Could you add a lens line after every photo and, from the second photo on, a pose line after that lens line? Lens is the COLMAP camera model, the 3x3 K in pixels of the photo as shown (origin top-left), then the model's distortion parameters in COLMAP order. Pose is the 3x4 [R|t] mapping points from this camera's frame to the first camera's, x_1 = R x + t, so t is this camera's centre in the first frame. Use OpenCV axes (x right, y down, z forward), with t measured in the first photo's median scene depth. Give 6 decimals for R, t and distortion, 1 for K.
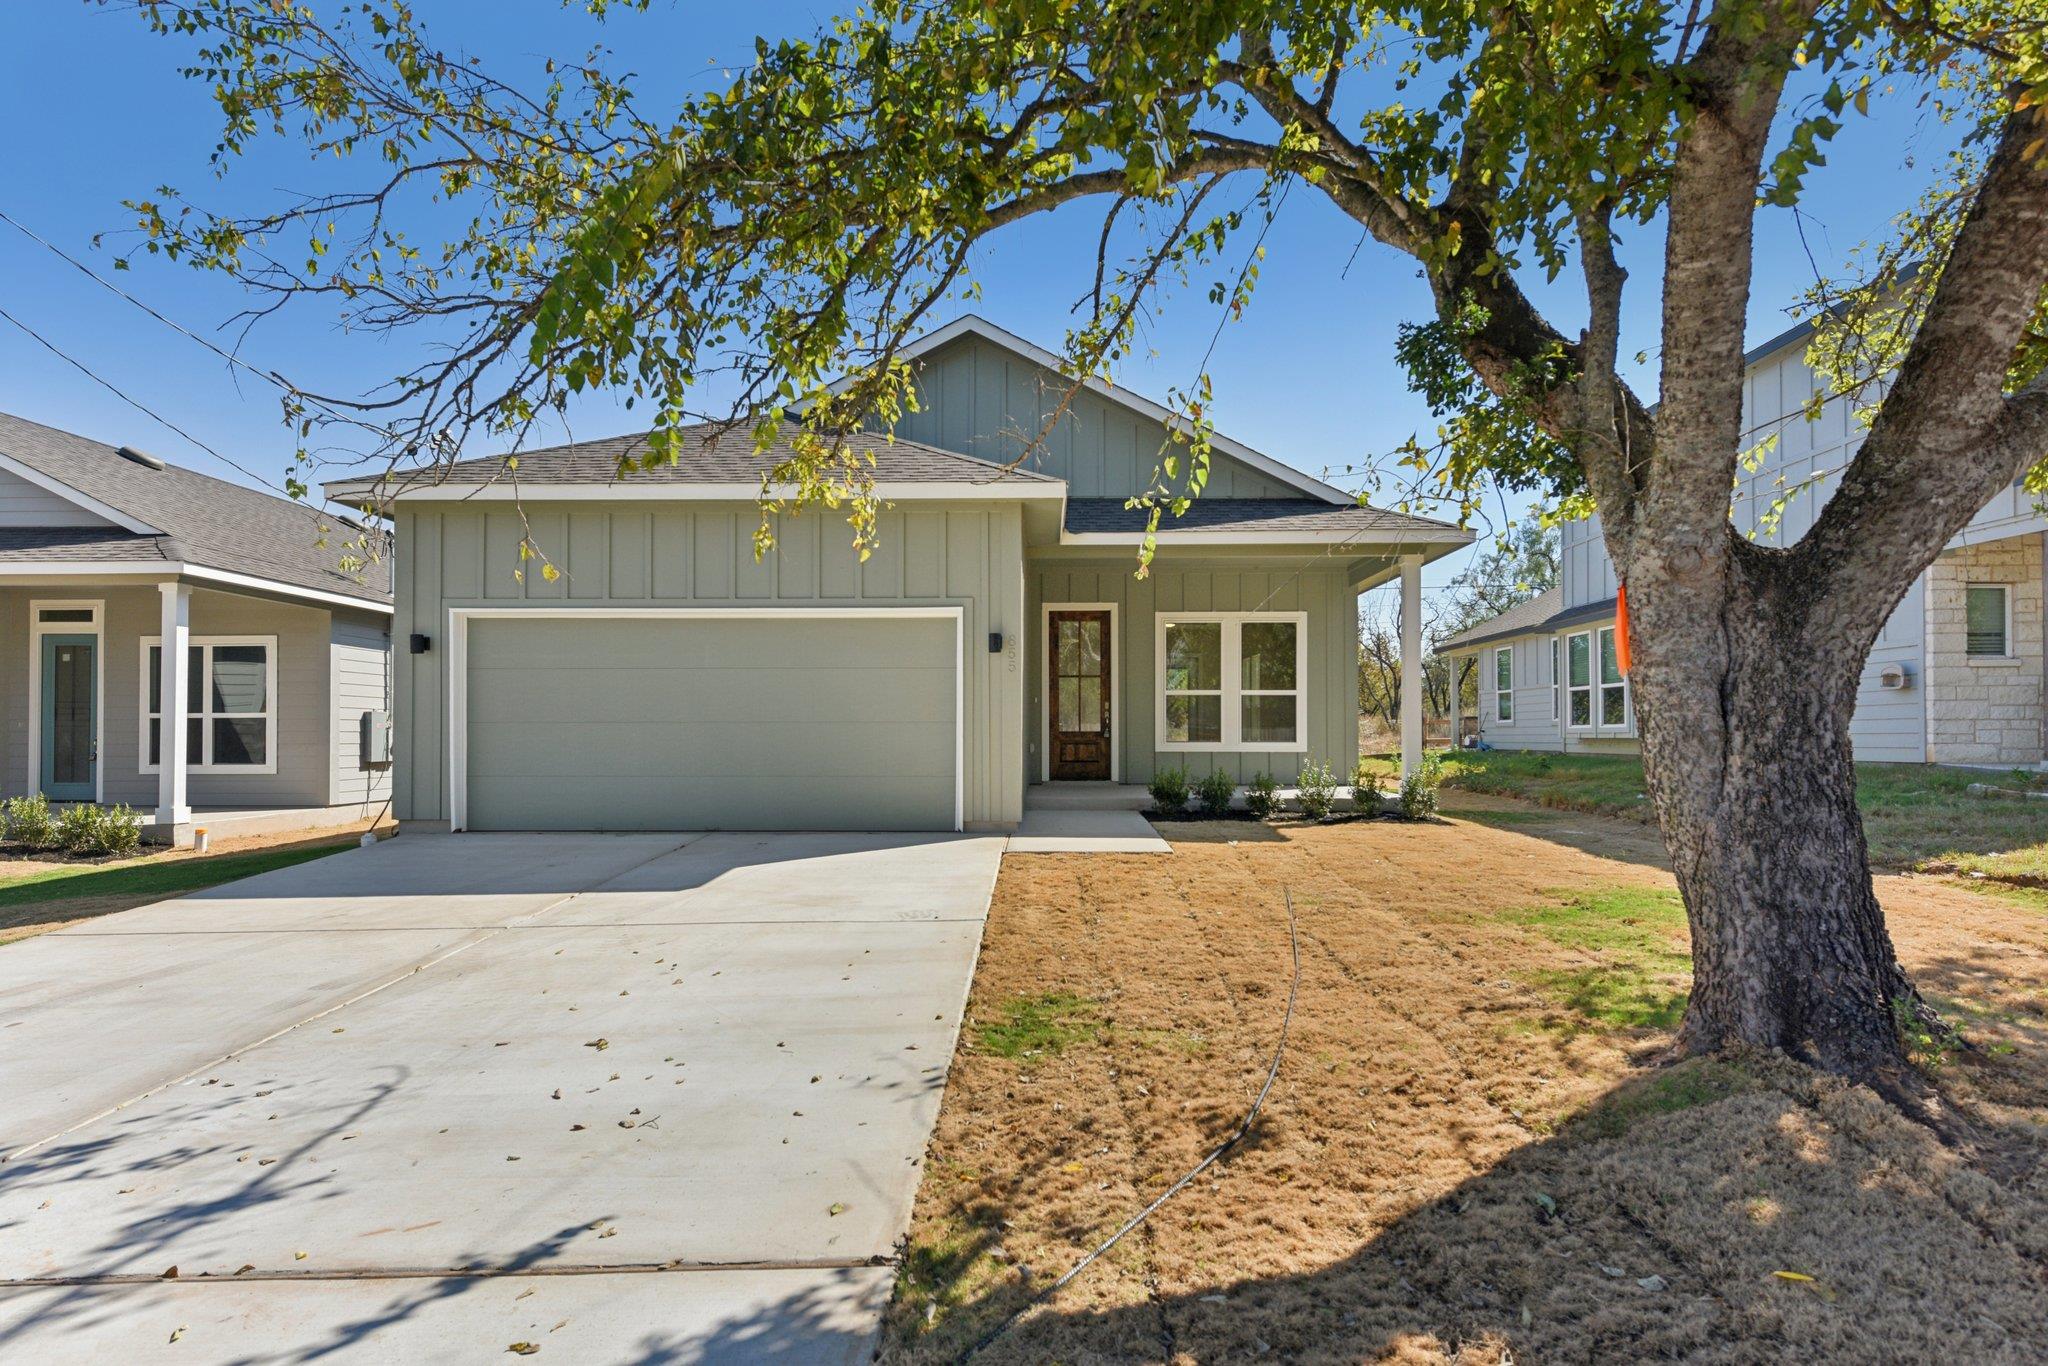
lens RADIAL K [[1091.4, 0, 1016.5], [0, 1091.4, 732.7], [0, 0, 1]] dist [0.002463, 0.000036]
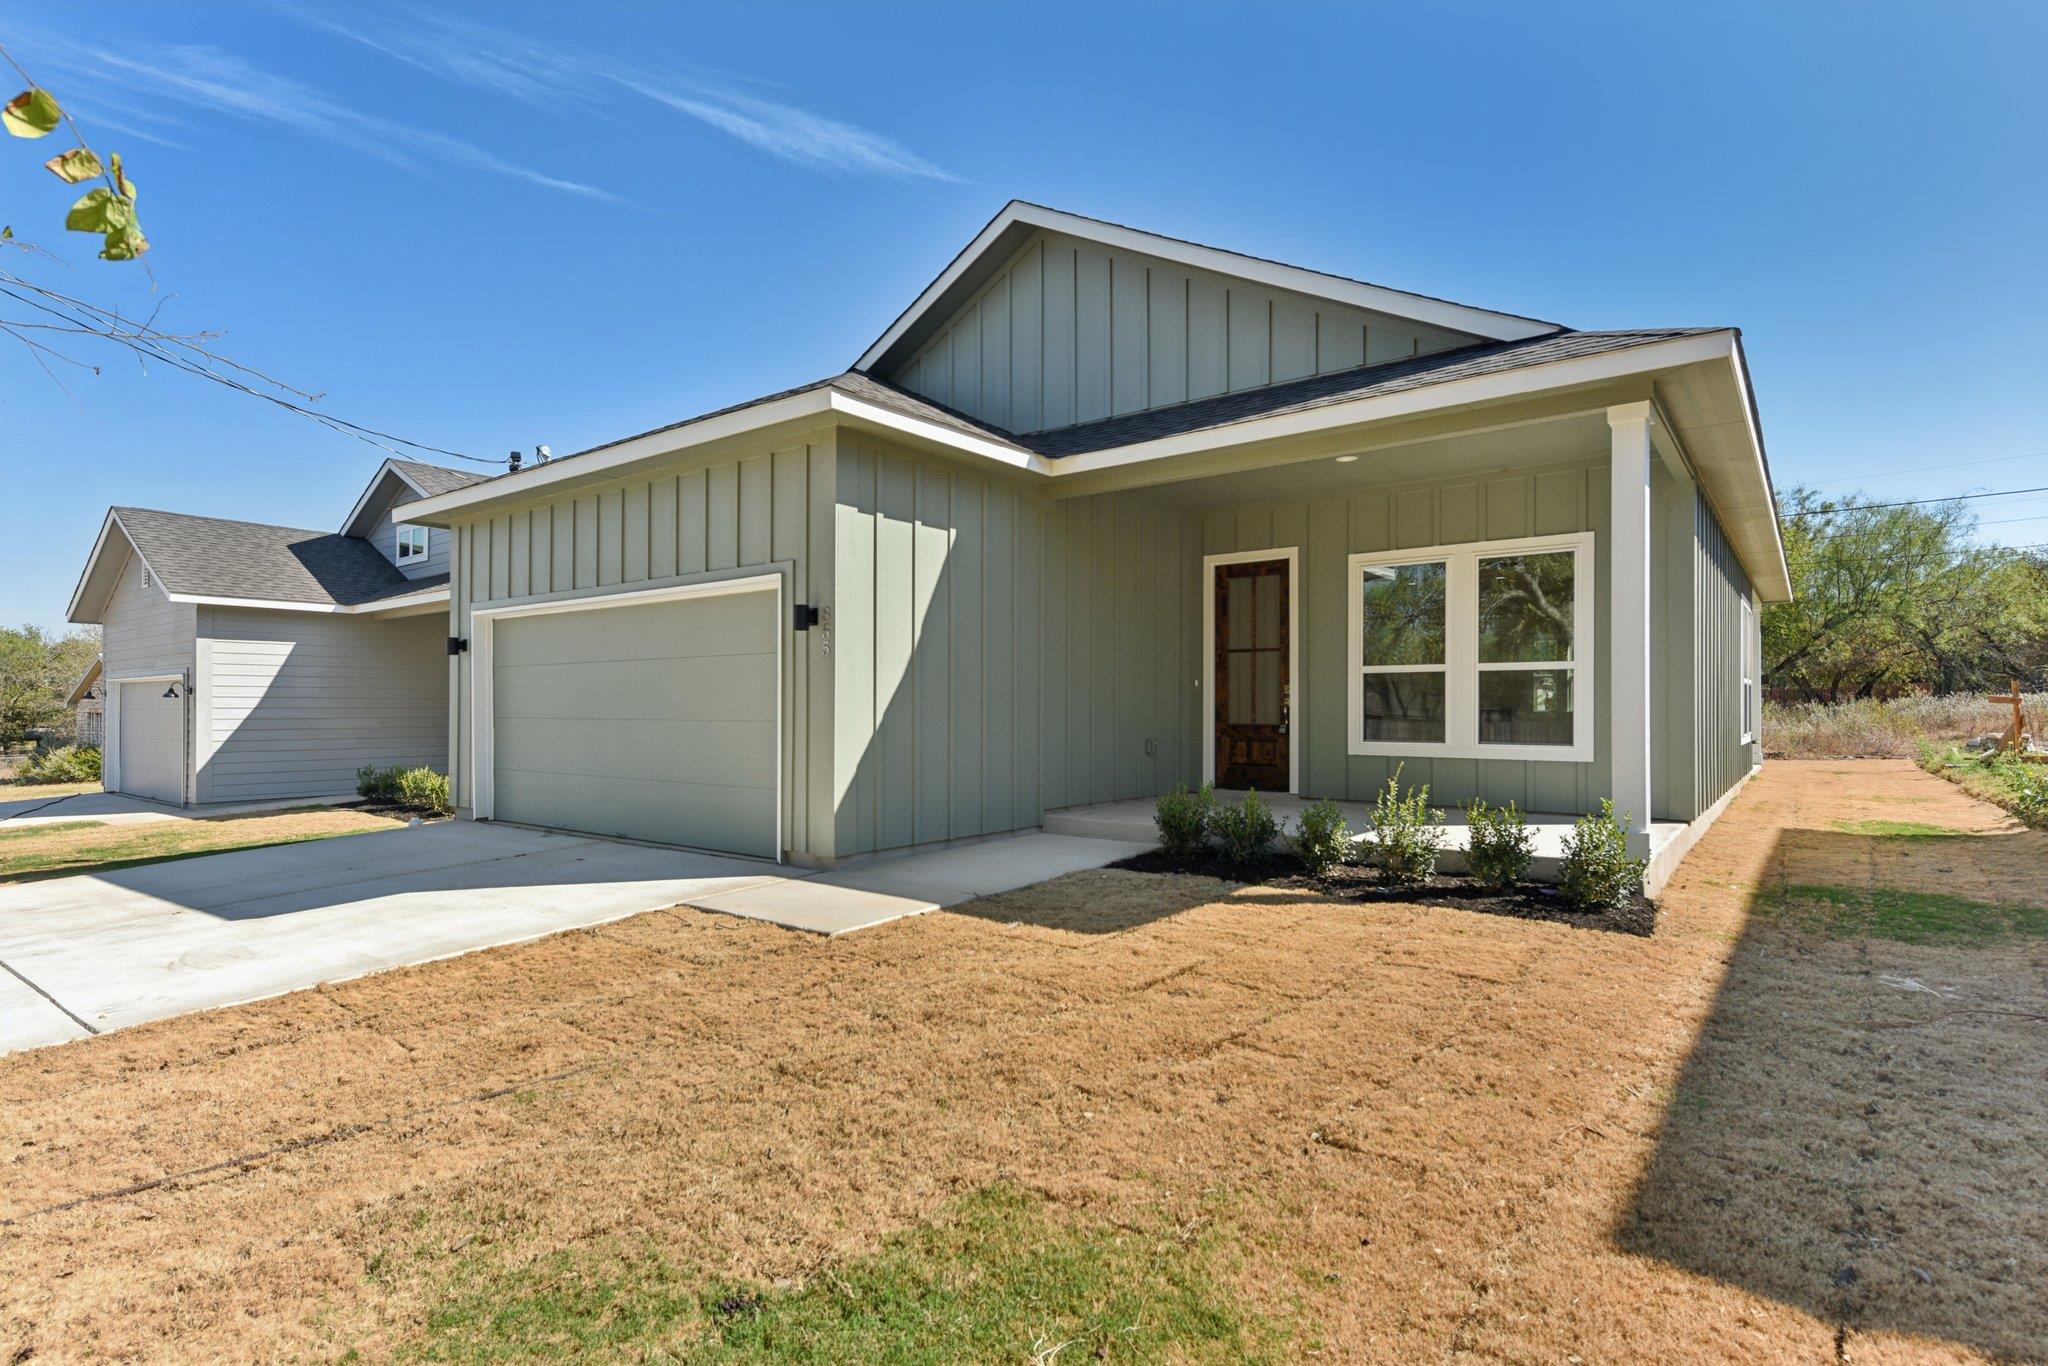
lens RADIAL K [[1018.8, 0, 1031.7], [0, 1018.8, 708.3], [0, 0, 1]] dist [-0.001548, -0.000050]
pose [[0.805460, -0.000051, -0.592650, 0.411141], [0.001850, 0.999995, 0.002428, -0.016708], [0.592647, -0.003052, 0.805456, 0.414788]]
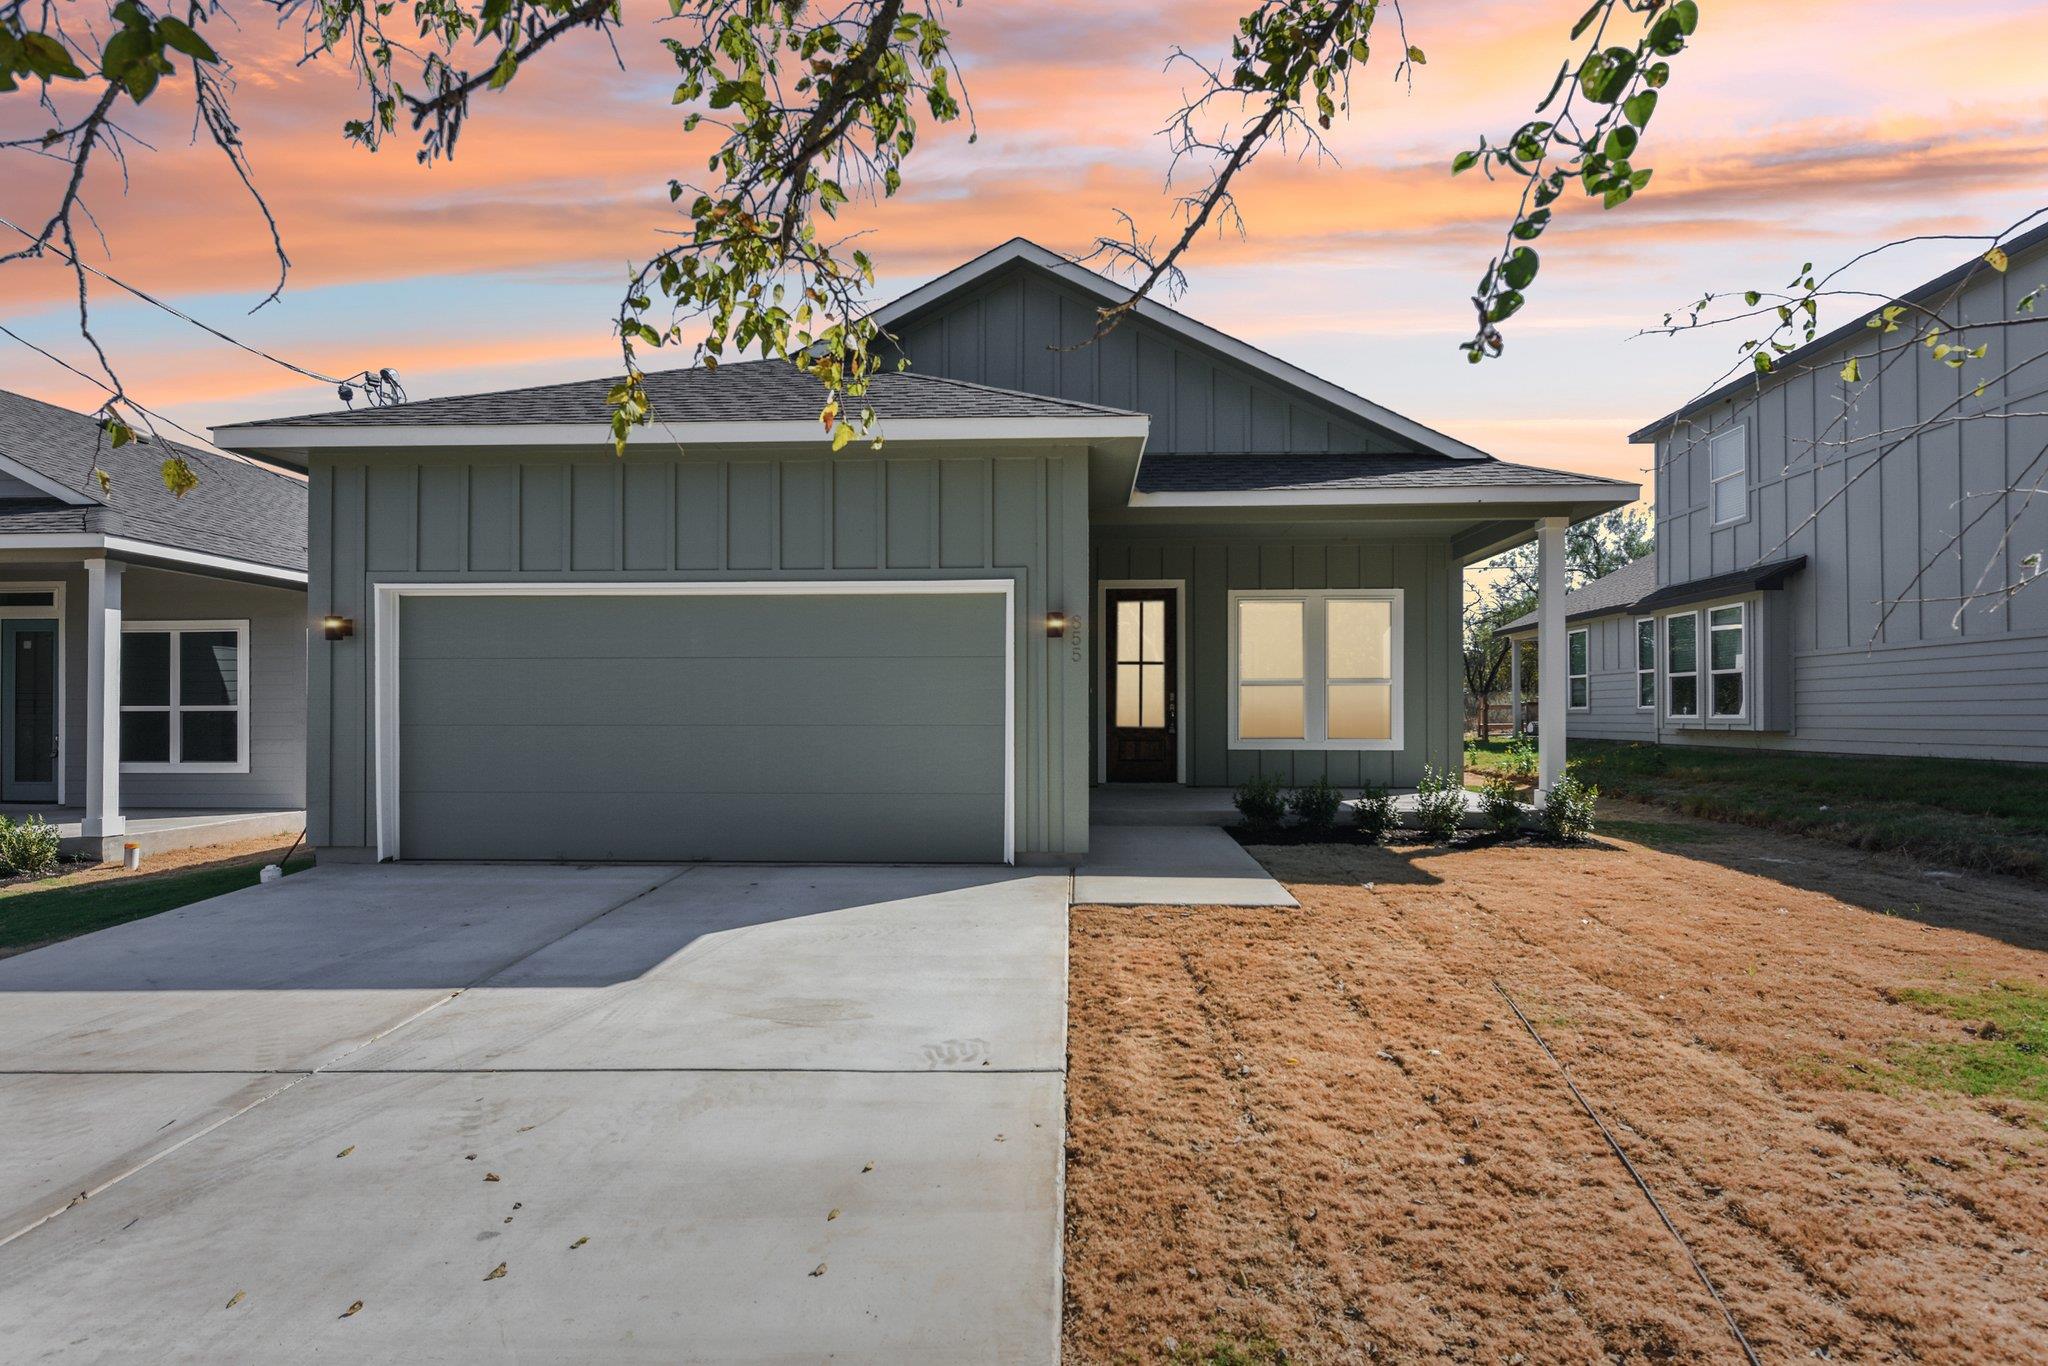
lens RADIAL K [[1018.8, 0, 1031.7], [0, 1018.8, 708.3], [0, 0, 1]] dist [-0.001548, -0.000050]
pose [[0.999845, -0.001173, -0.017571, -0.018600], [0.001133, 0.999997, -0.002332, -0.016268], [0.017574, 0.002312, 0.999843, 0.210369]]
